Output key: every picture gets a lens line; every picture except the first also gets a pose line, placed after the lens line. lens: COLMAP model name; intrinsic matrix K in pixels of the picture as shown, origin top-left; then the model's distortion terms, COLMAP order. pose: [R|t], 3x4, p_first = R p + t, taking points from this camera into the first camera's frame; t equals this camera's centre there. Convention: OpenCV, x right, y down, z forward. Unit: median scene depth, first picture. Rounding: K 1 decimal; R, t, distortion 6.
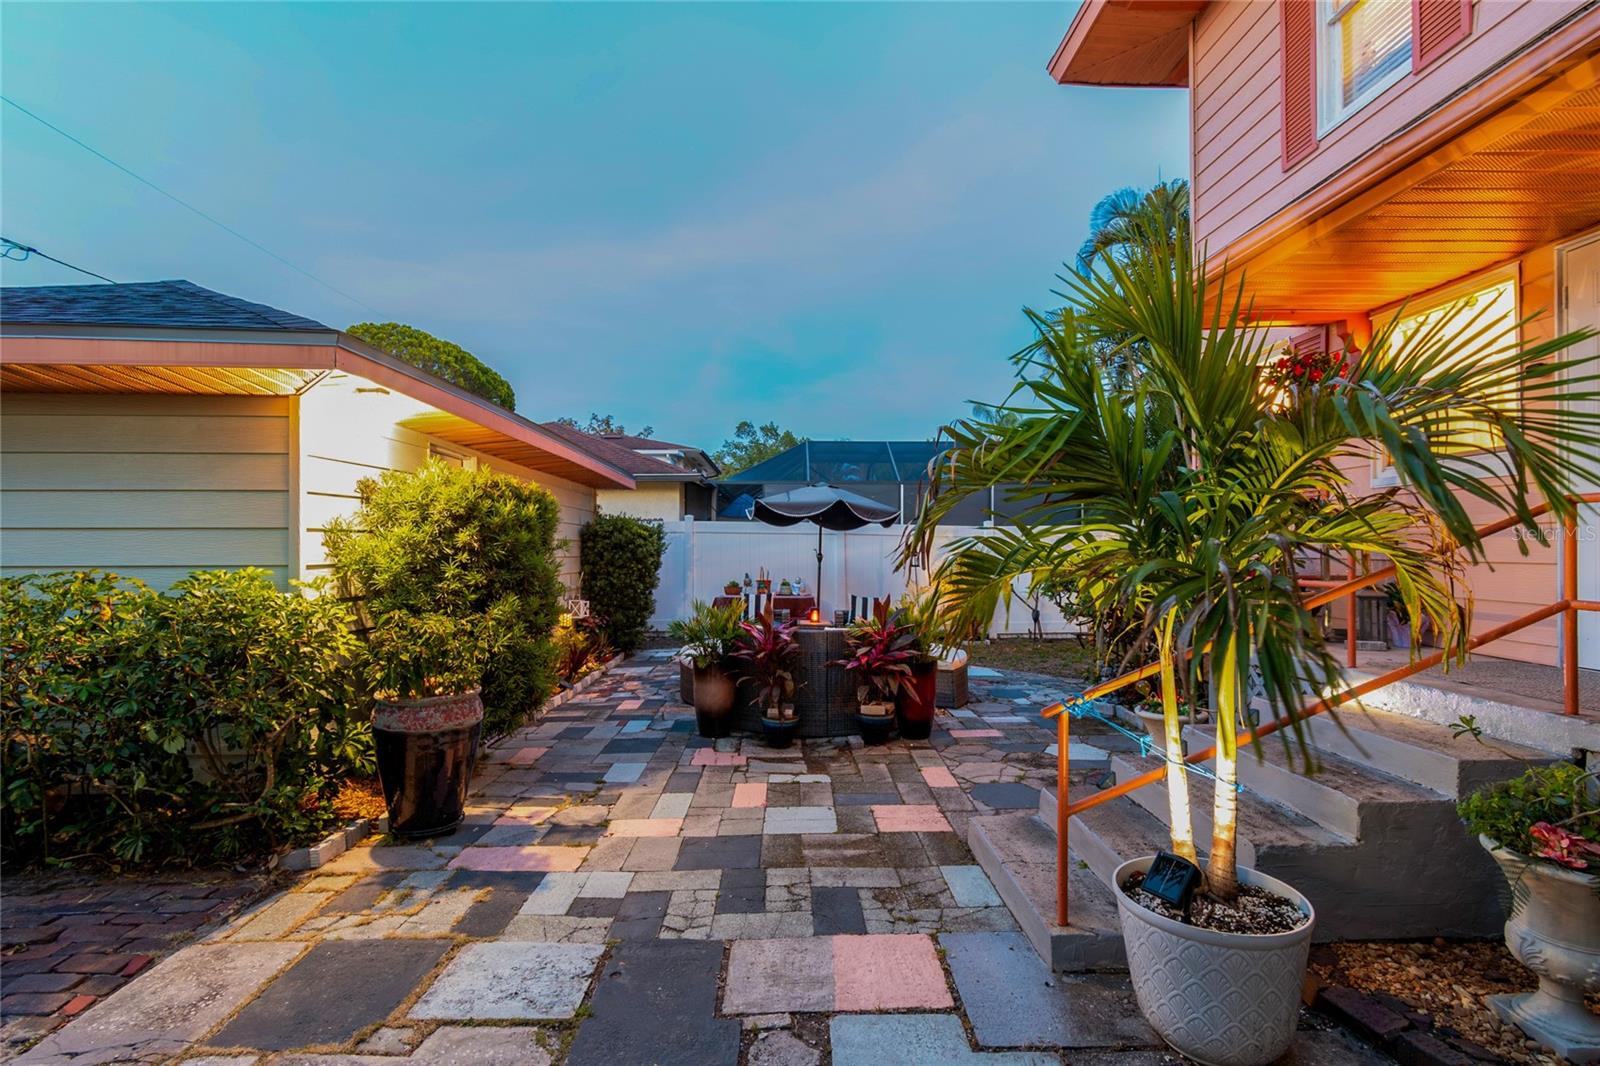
lens RADIAL K [[717.6, 0, 811.9], [0, 717.6, 541.3], [0, 0, 1]] dist [0.006874, -0.002411]
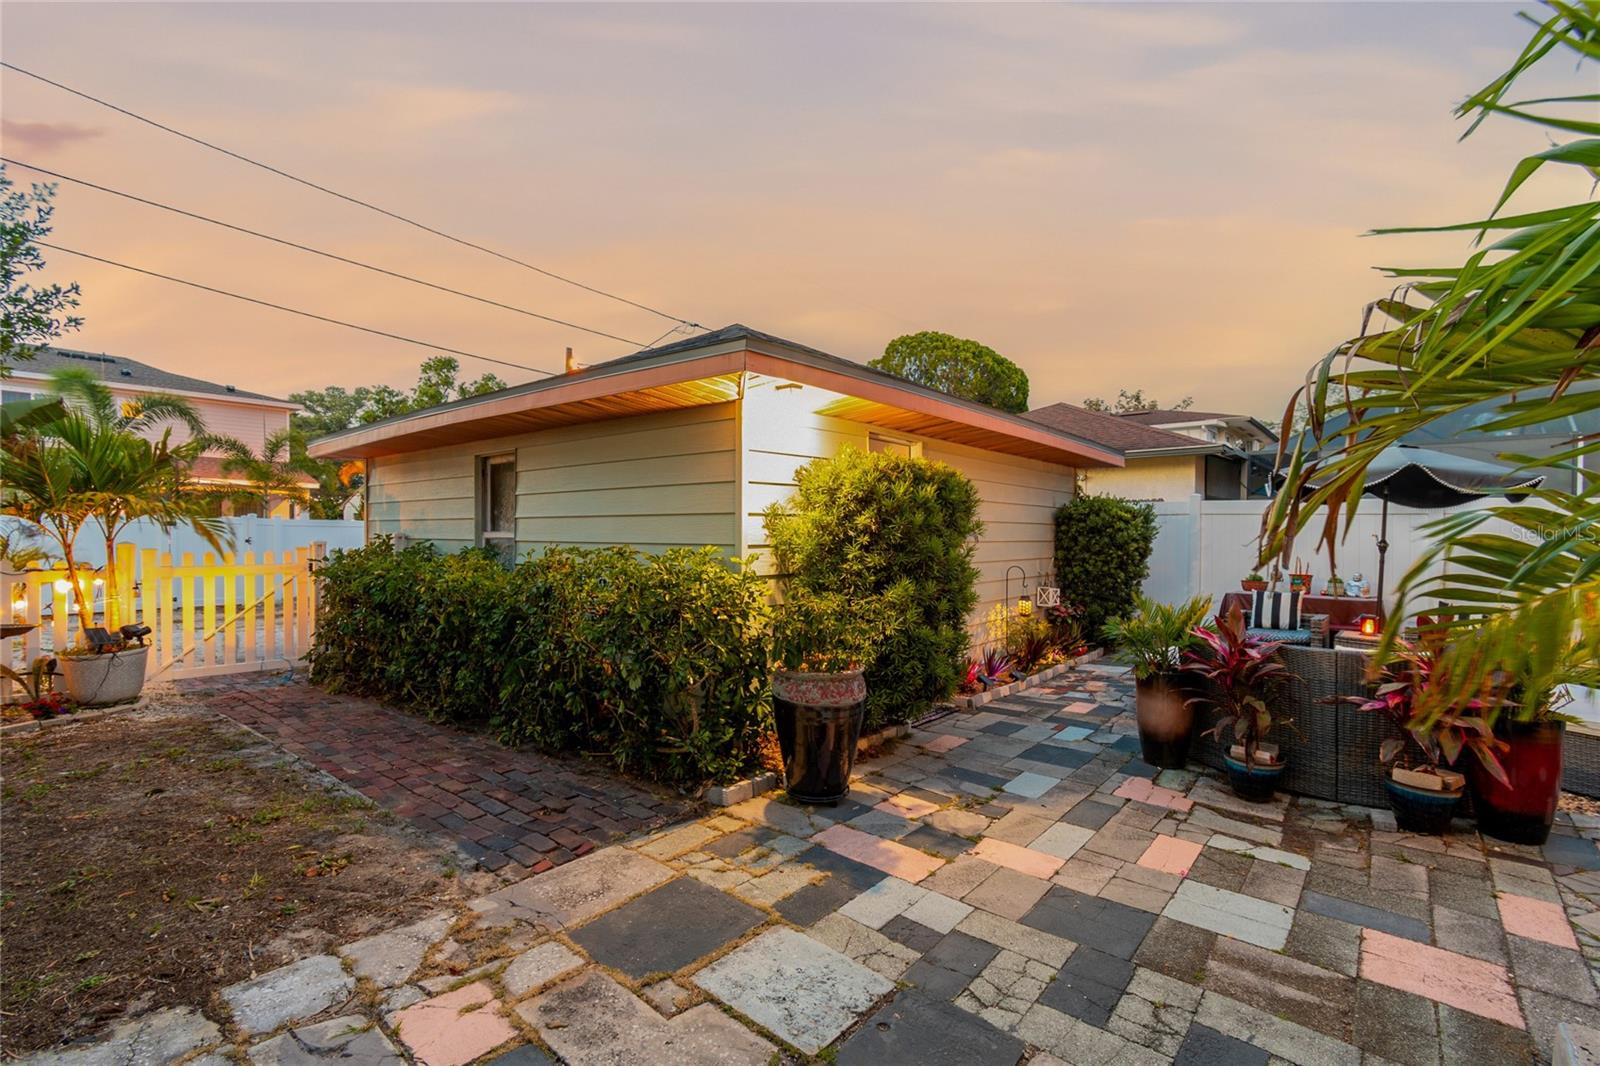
lens RADIAL K [[717.6, 0, 806.5], [0, 717.6, 537.8], [0, 0, 1]] dist [0.006874, -0.002411]
pose [[0.748982, 0.009168, -0.662527, 0.131615], [0.001551, 0.999877, 0.015591, 0.004133], [0.662589, -0.012705, 0.748876, 0.181166]]
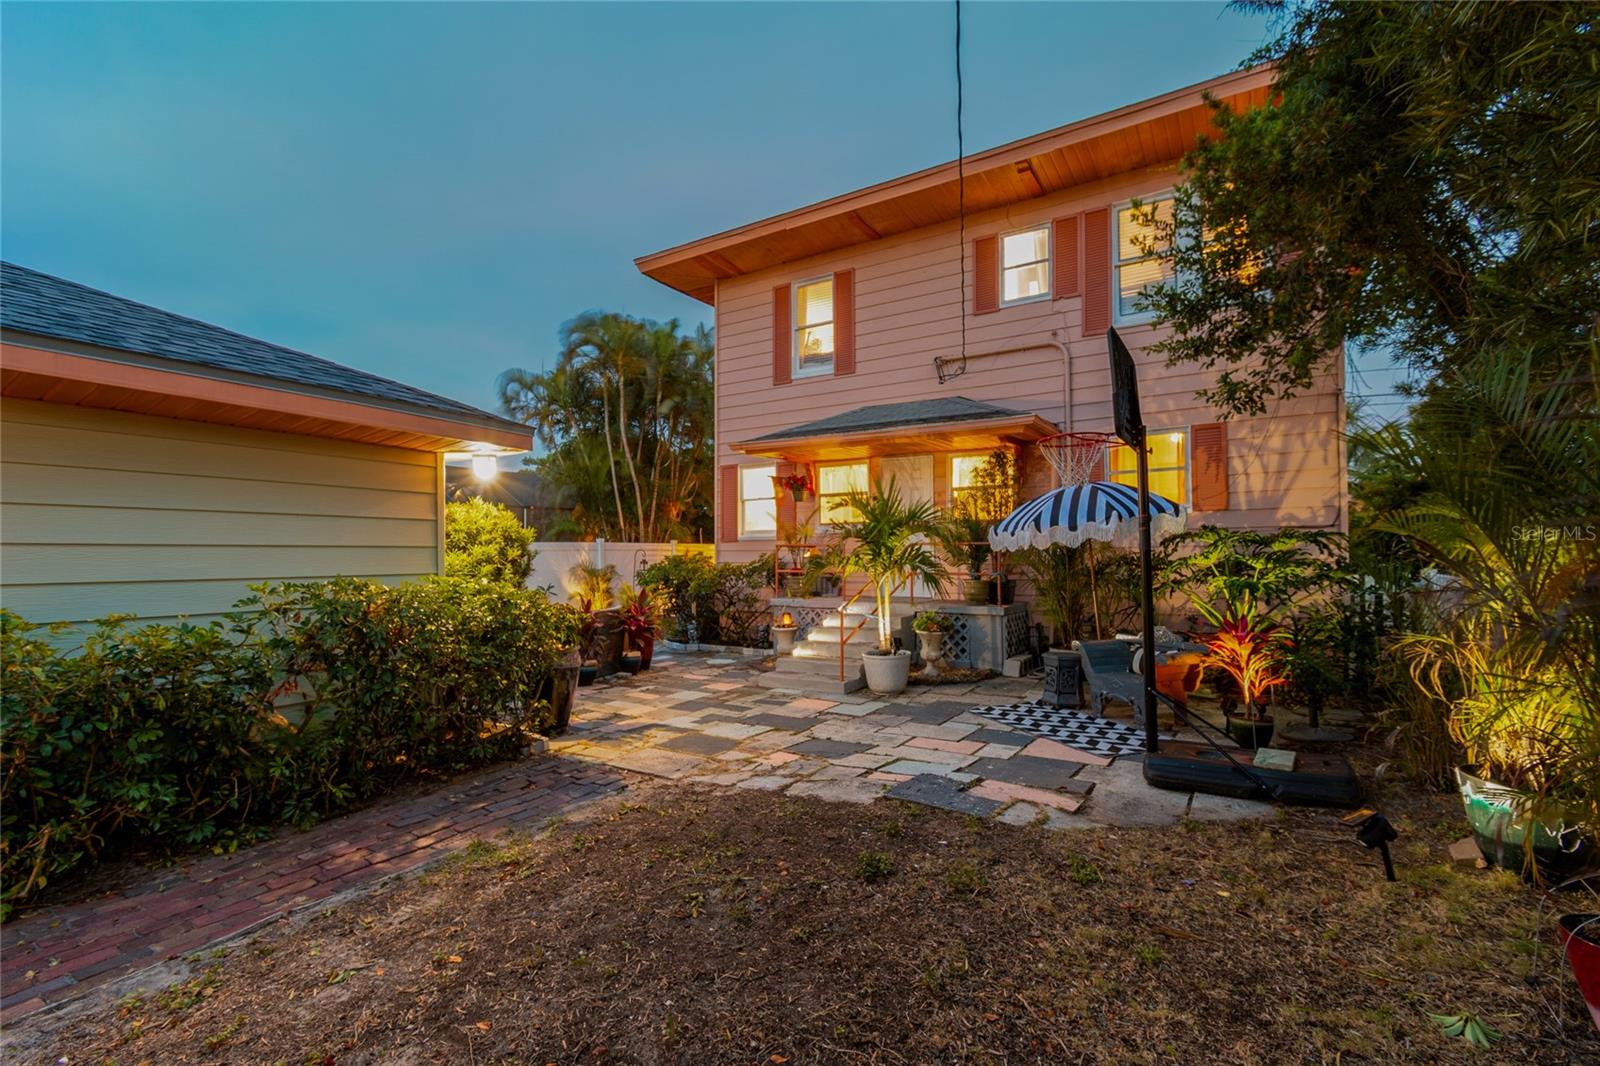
lens RADIAL K [[717.6, 0, 786.0], [0, 717.6, 531.1], [0, 0, 1]] dist [0.006874, -0.002411]
pose [[0.575467, 0.027715, 0.817355, -1.393146], [-0.005089, 0.999528, -0.030309, -0.010232], [-0.817809, 0.013282, 0.575336, -0.345754]]
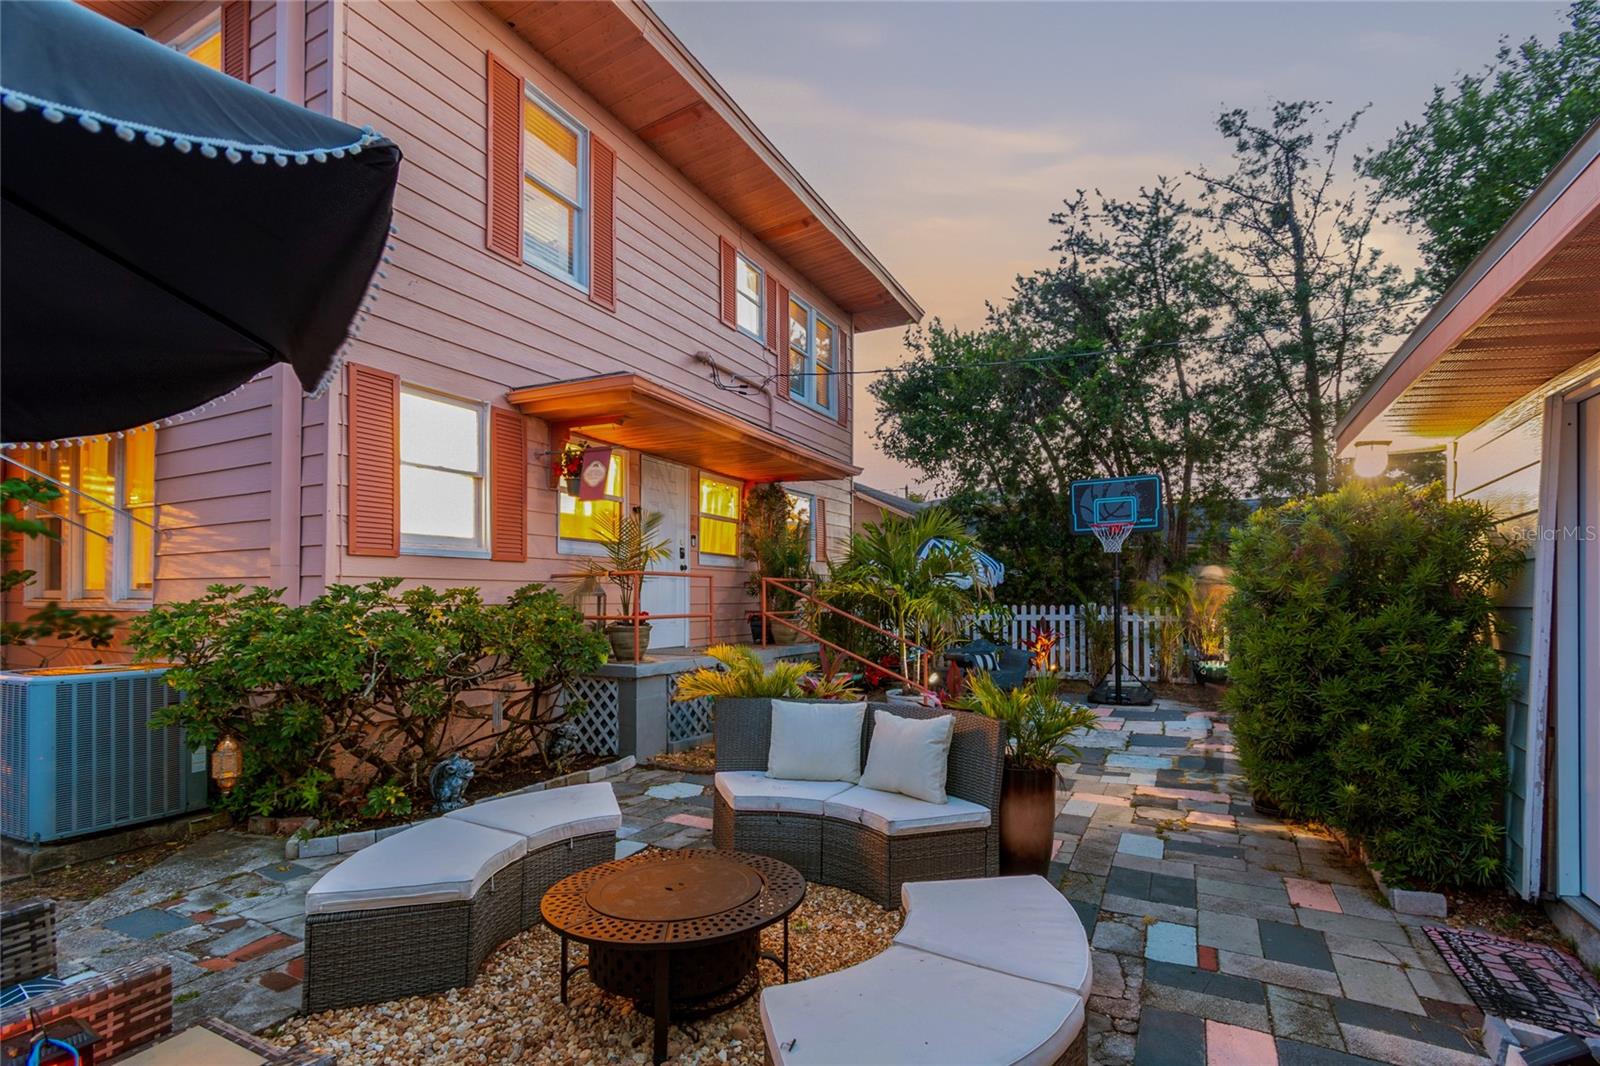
lens RADIAL K [[717.6, 0, 809.6], [0, 717.6, 588.1], [0, 0, 1]] dist [0.006874, -0.002411]
pose [[-0.871407, 0.007433, 0.490504, -0.385466], [-0.001884, 0.999827, -0.018497, 0.026449], [-0.490557, -0.017043, -0.871243, 2.232058]]
